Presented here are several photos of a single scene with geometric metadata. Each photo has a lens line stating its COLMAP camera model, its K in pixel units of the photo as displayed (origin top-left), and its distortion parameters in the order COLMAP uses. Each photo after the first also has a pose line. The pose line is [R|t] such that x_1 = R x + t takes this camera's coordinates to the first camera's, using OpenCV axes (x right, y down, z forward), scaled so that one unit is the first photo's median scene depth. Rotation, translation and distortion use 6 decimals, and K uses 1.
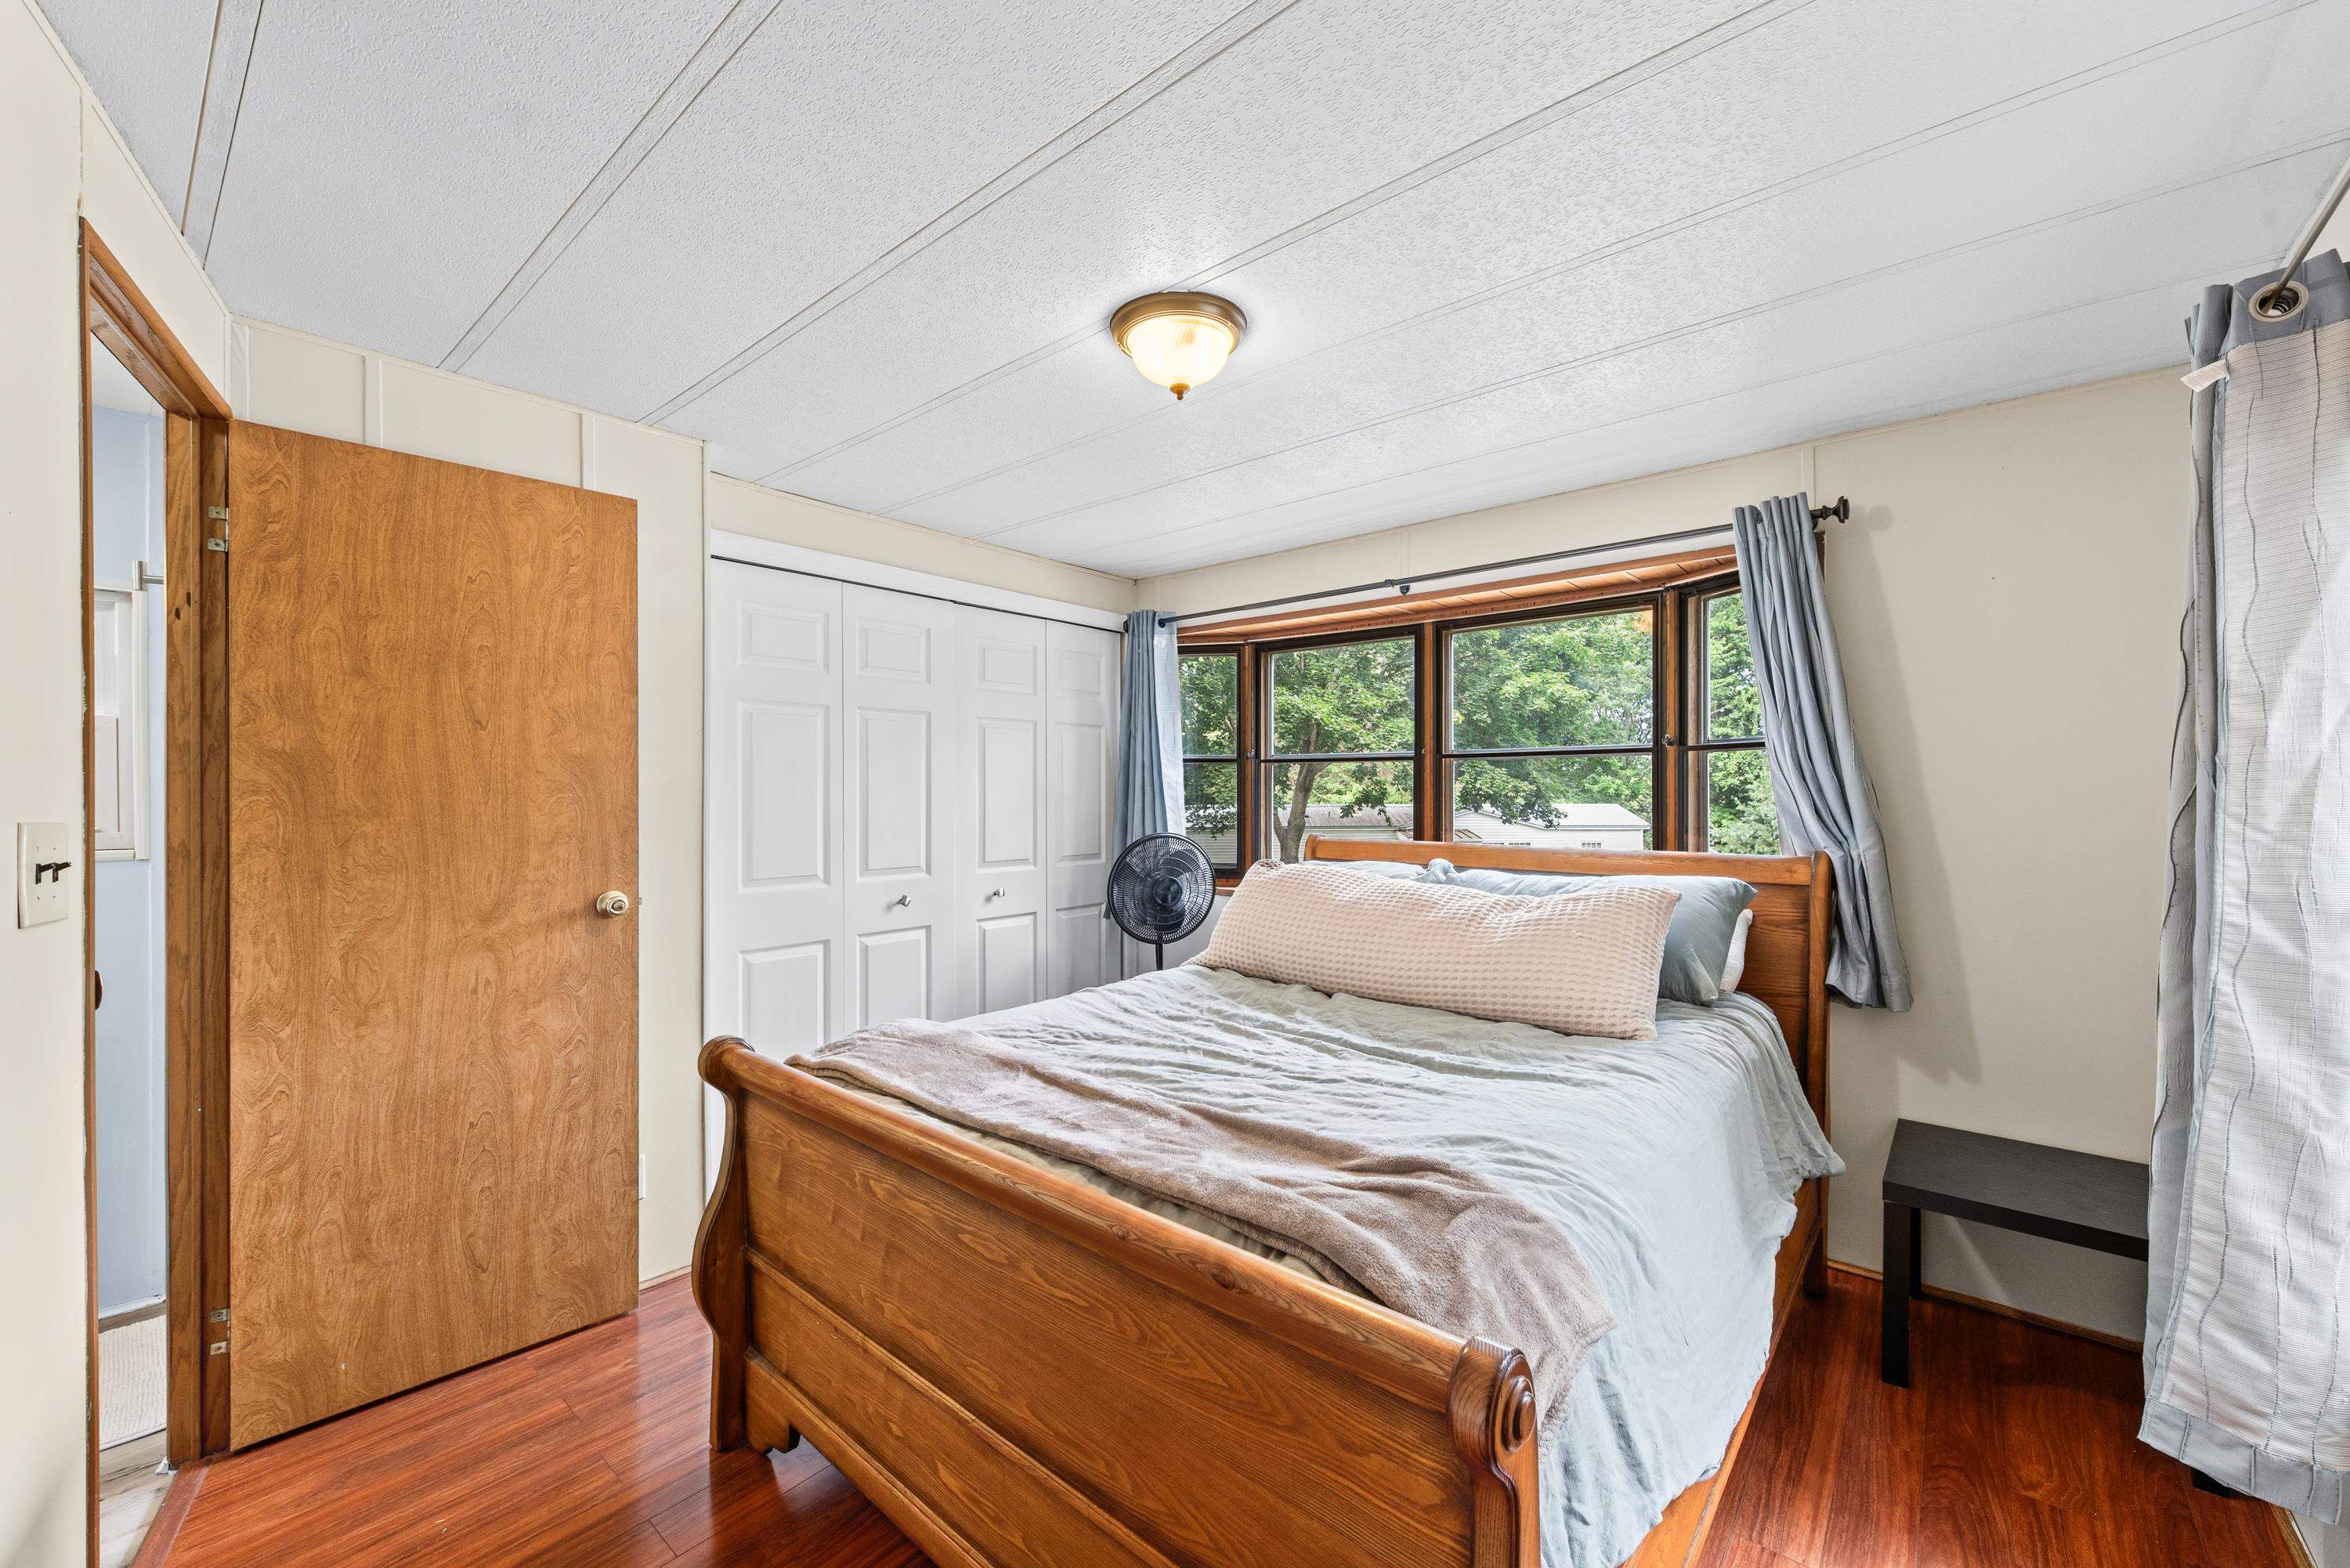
lens RADIAL K [[916.1, 0, 1173.8], [0, 916.1, 792.4], [0, 0, 1]] dist [0.018390, -0.000598]
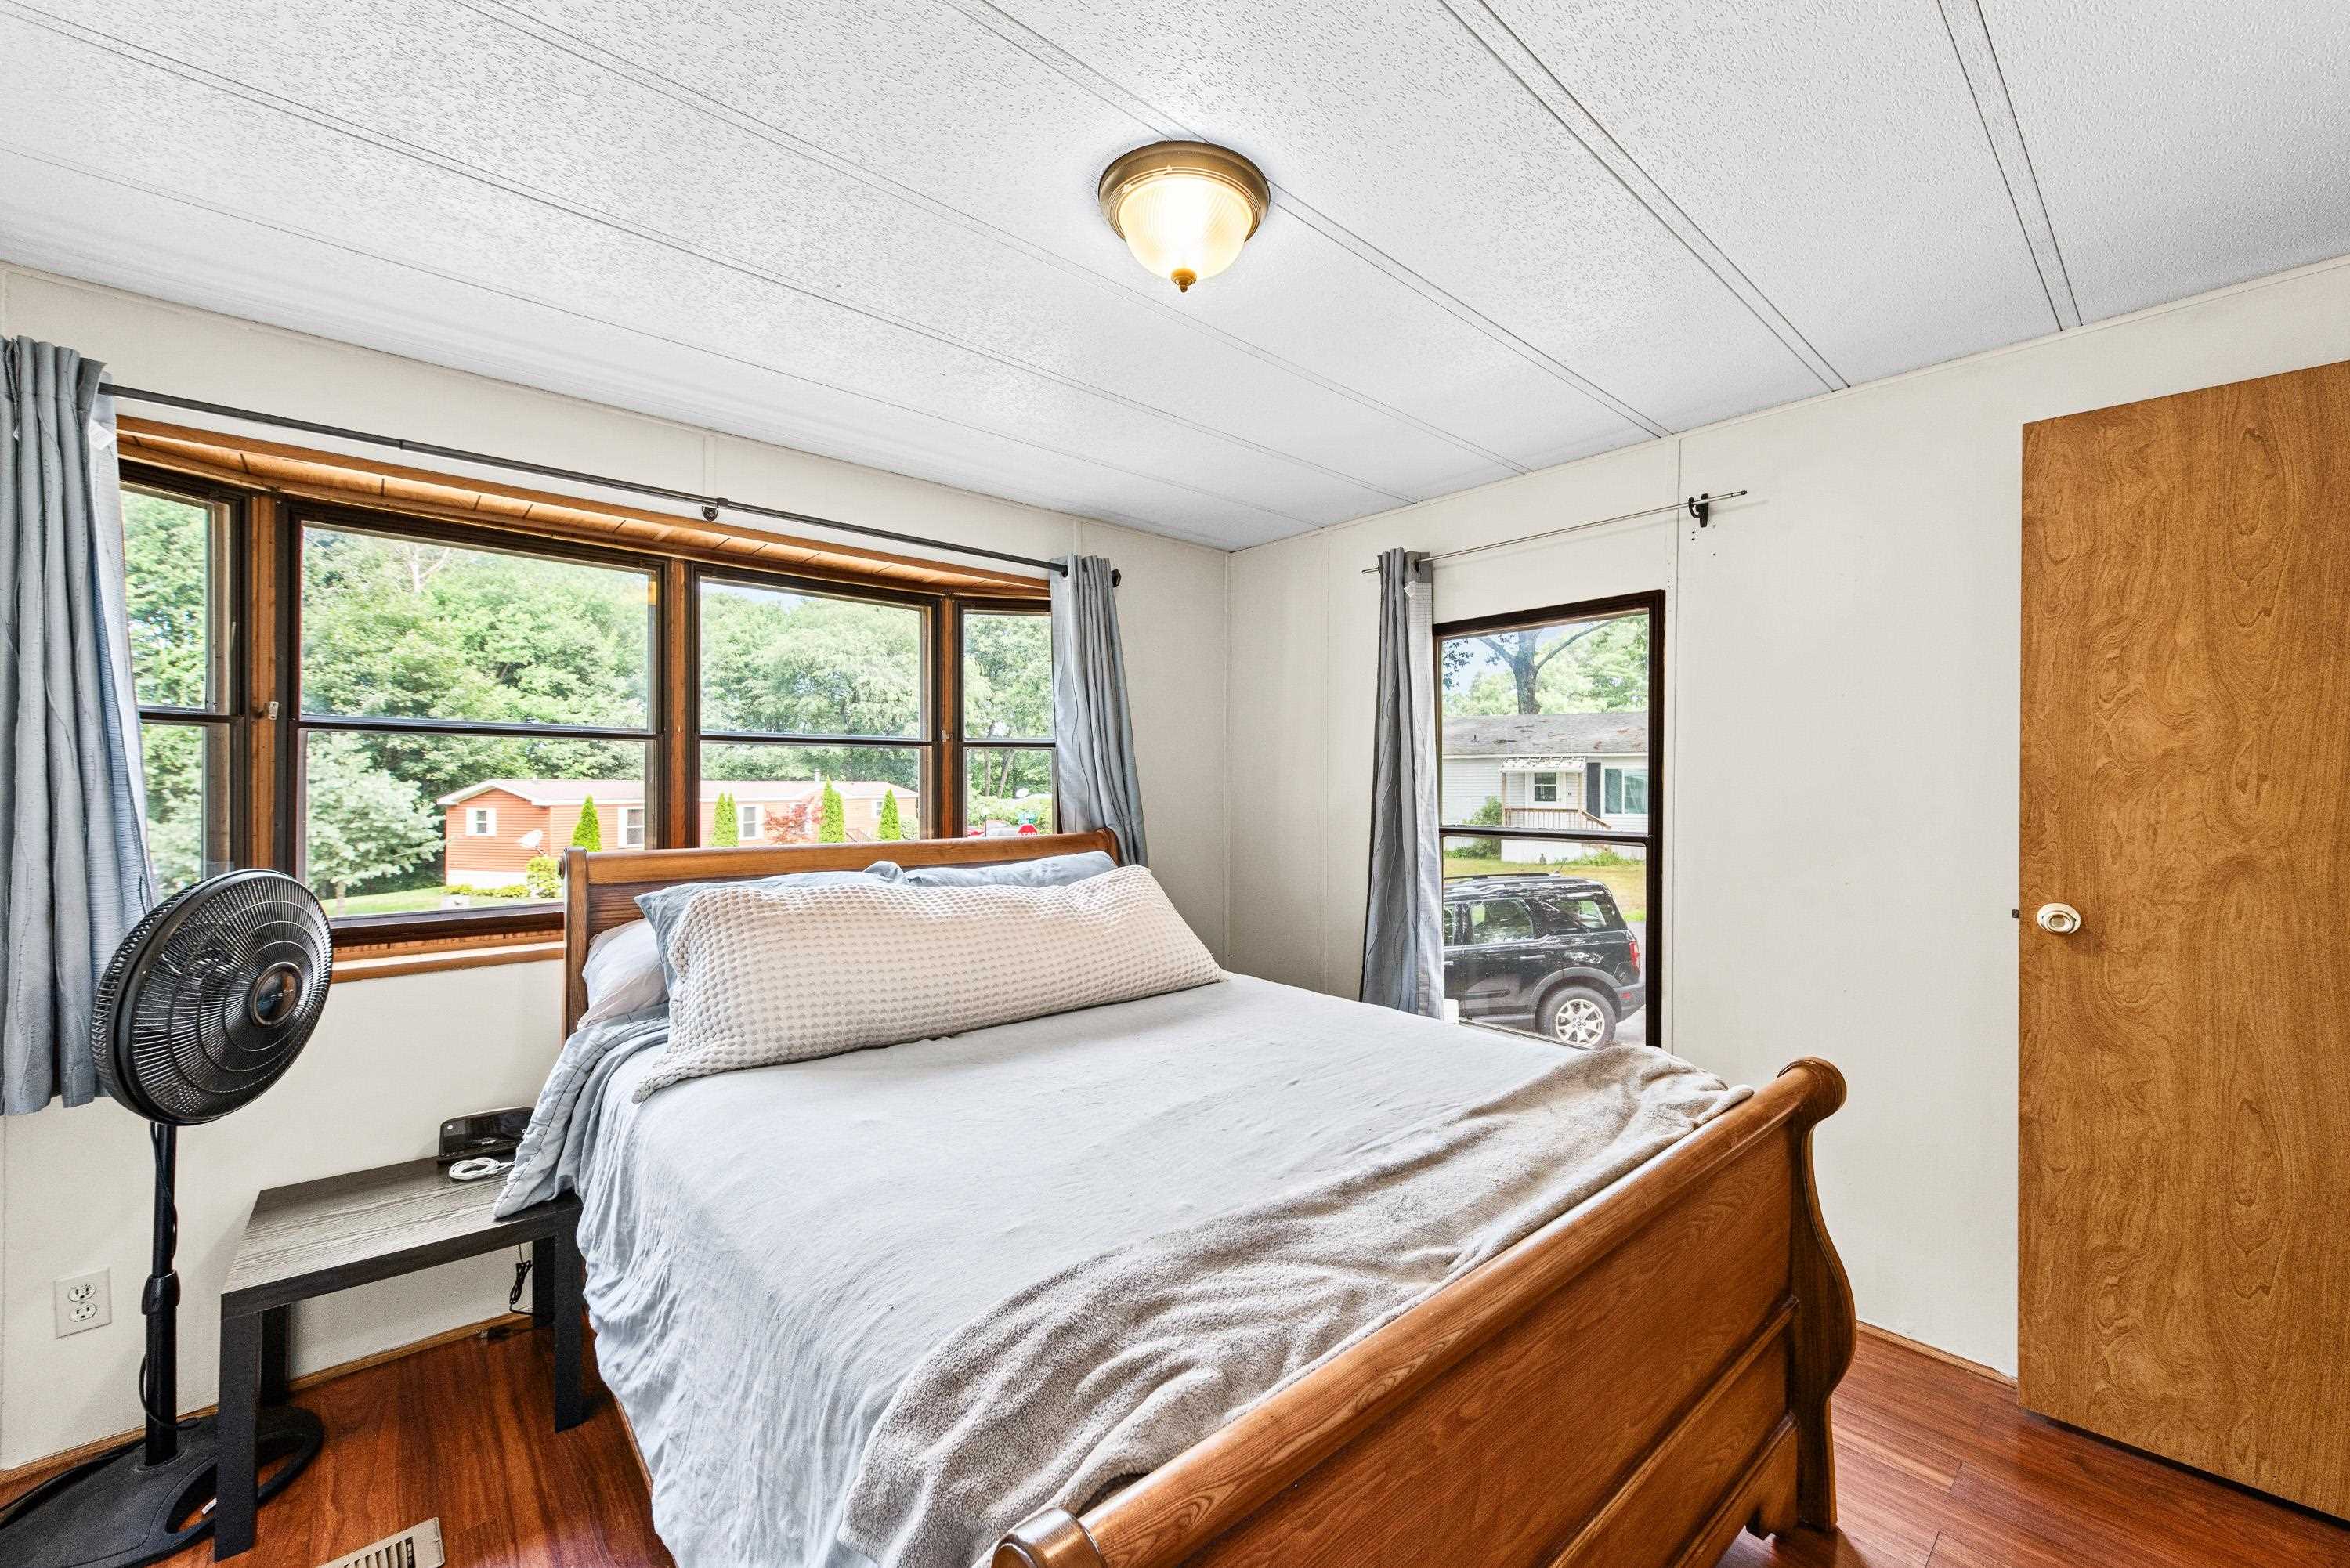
lens RADIAL K [[916.1, 0, 1194.4], [0, 916.1, 777.0], [0, 0, 1]] dist [0.018390, -0.000598]
pose [[0.133685, 0.004499, 0.991014, -0.653024], [0.001255, 0.999988, -0.004709, -0.001101], [-0.991023, 0.001873, 0.133678, 0.744968]]
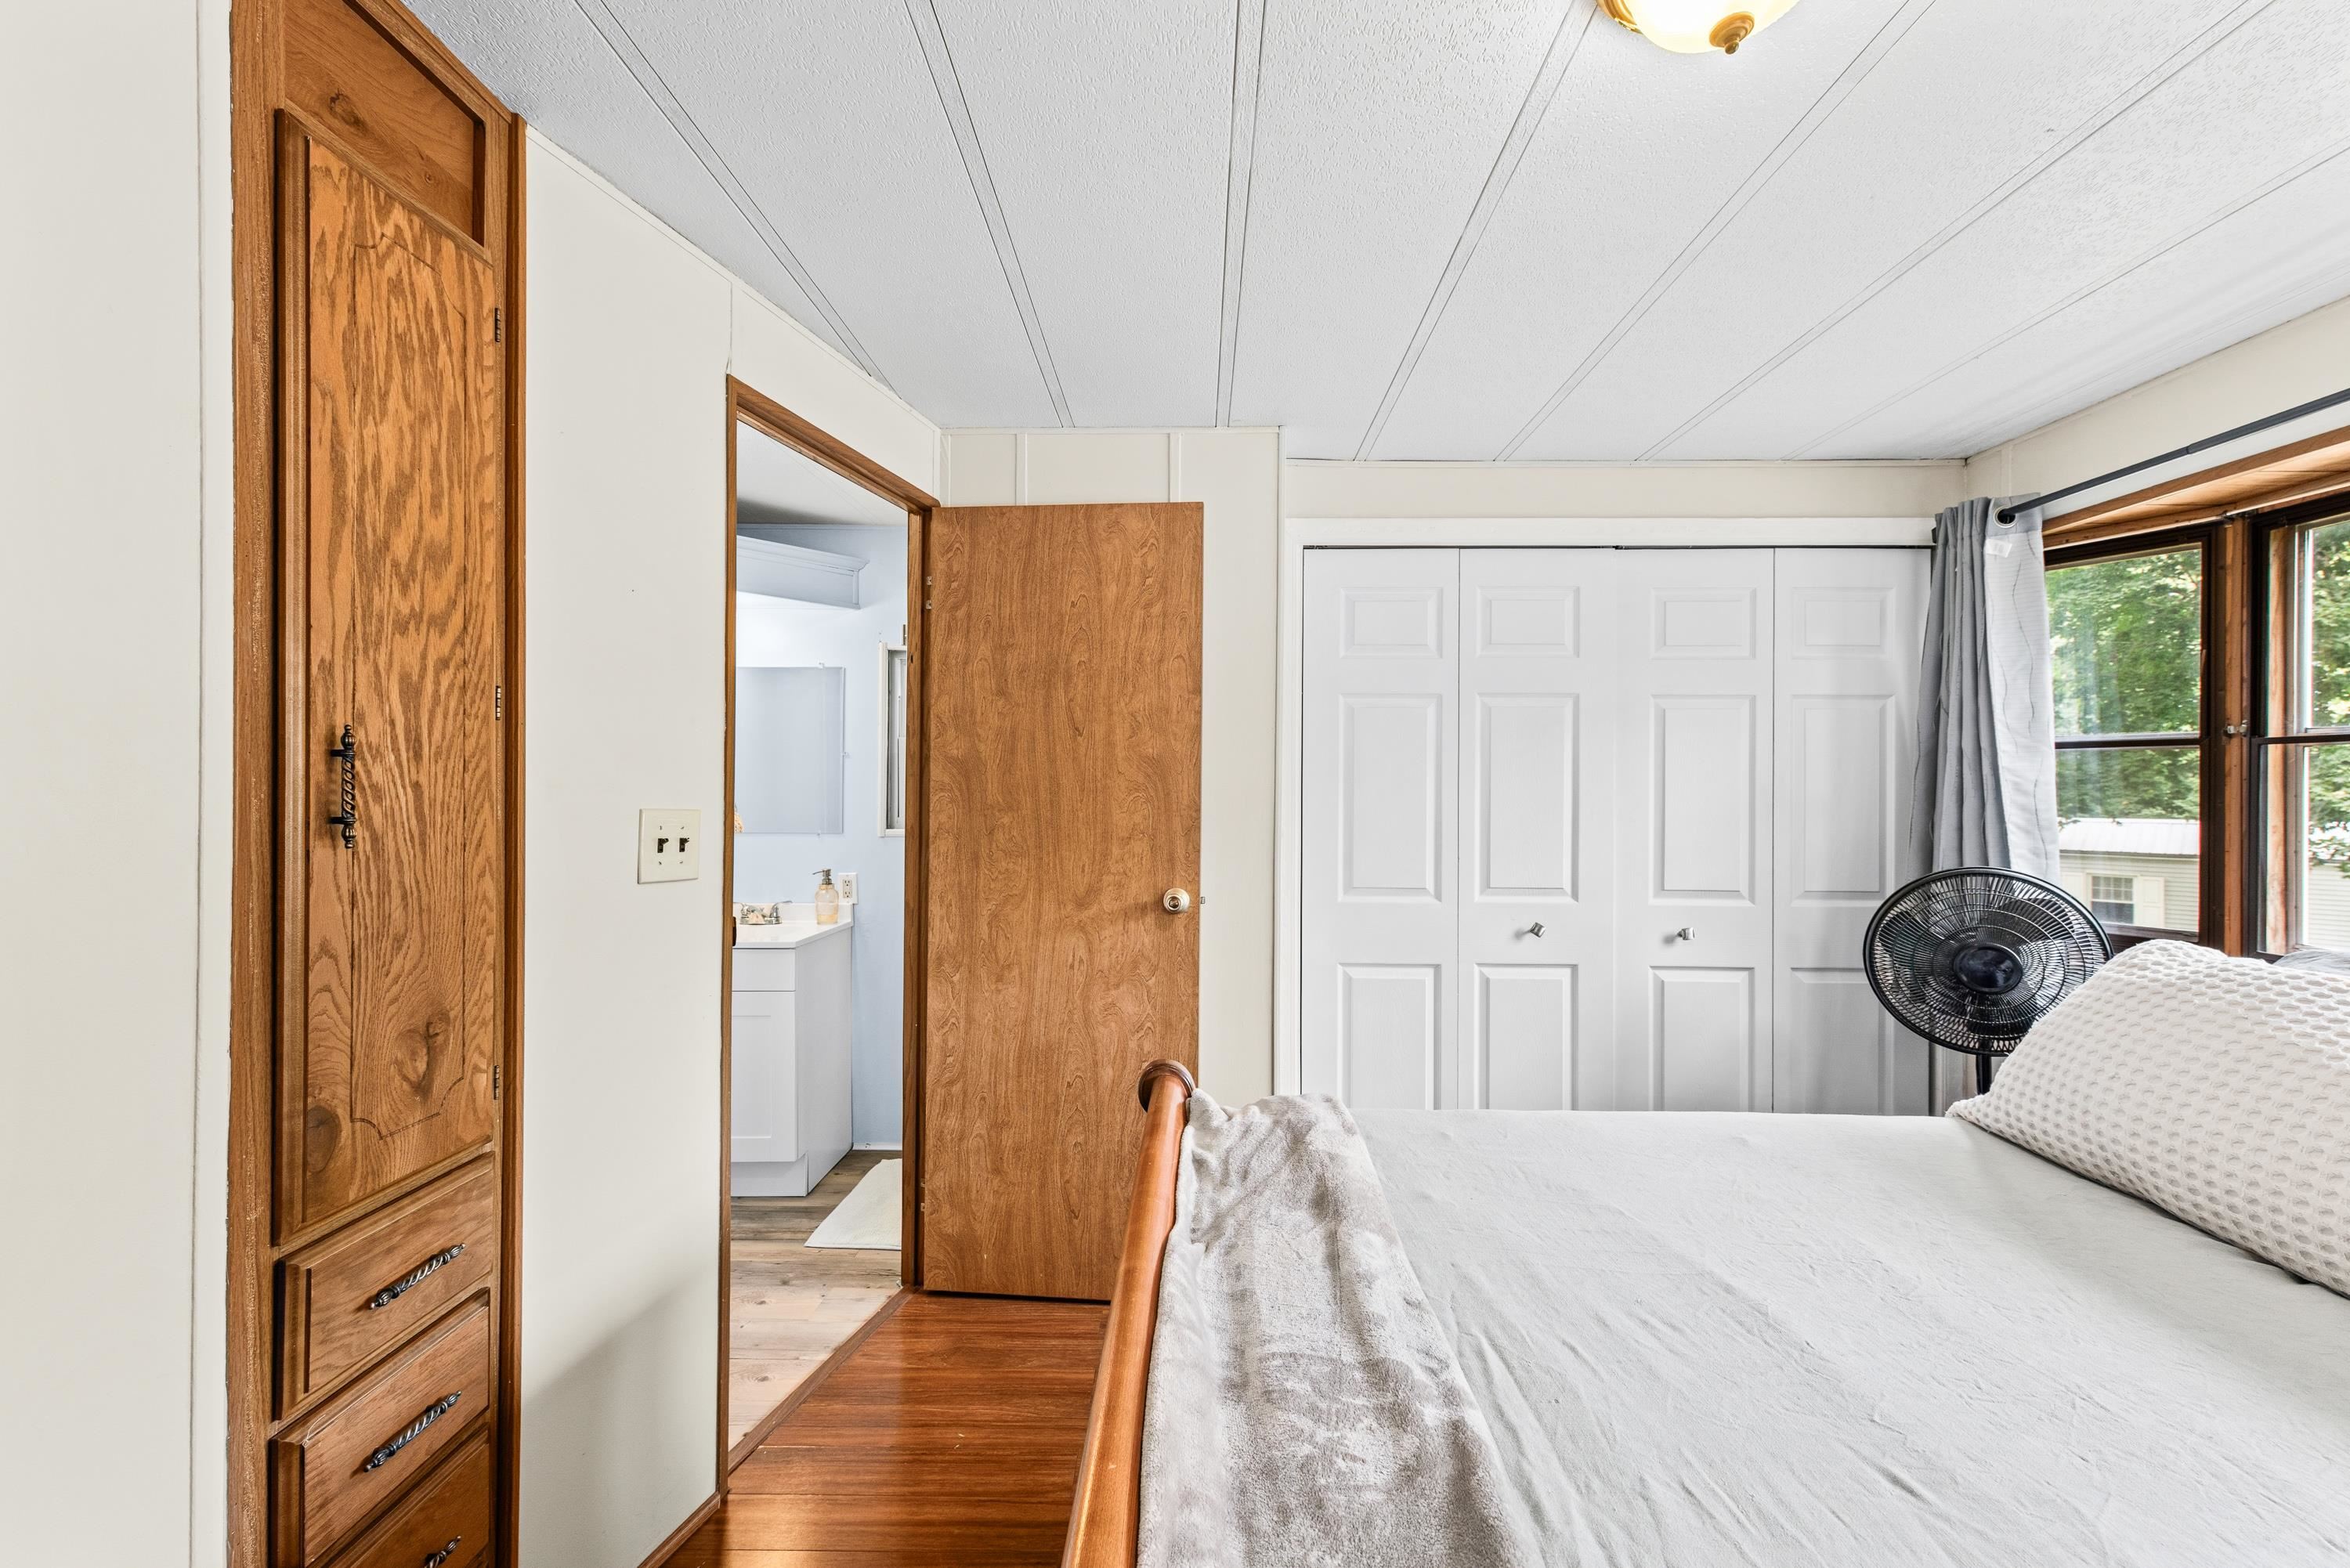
lens RADIAL K [[916.1, 0, 1188.6], [0, 916.1, 790.0], [0, 0, 1]] dist [0.018390, -0.000598]
pose [[0.650102, 0.004686, -0.759832, 0.178930], [-0.009099, 0.999957, -0.001618, -0.000787], [0.759792, 0.007965, 0.650117, 0.356392]]
